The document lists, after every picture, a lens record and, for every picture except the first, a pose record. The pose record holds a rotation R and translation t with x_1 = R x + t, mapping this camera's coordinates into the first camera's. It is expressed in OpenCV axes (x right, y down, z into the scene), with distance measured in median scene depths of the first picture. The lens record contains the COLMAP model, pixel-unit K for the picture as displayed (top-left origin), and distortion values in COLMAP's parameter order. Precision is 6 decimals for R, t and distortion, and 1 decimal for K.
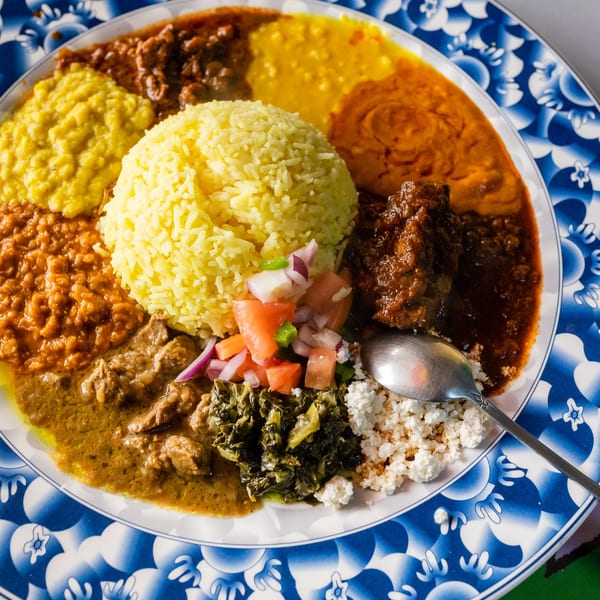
lens RADIAL K [[855.6, 0, 300.0], [0, 855.6, 300.0], [0, 0, 1]] dist [0.111983, 0.015665]
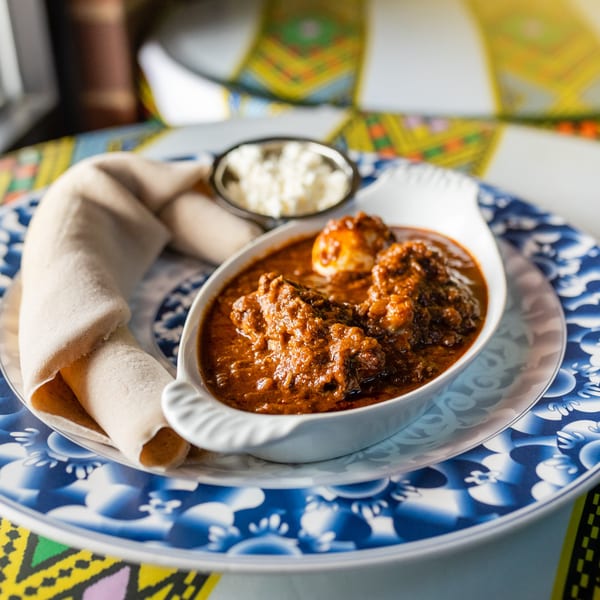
lens RADIAL K [[855.6, 0, 300.0], [0, 855.6, 300.0], [0, 0, 1]] dist [0.111983, 0.015665]
pose [[0.299170, 0.461455, -0.835198, 0.983275], [-0.874767, 0.482269, -0.046886, -0.046076], [0.381155, 0.744631, 0.547947, 0.445545]]
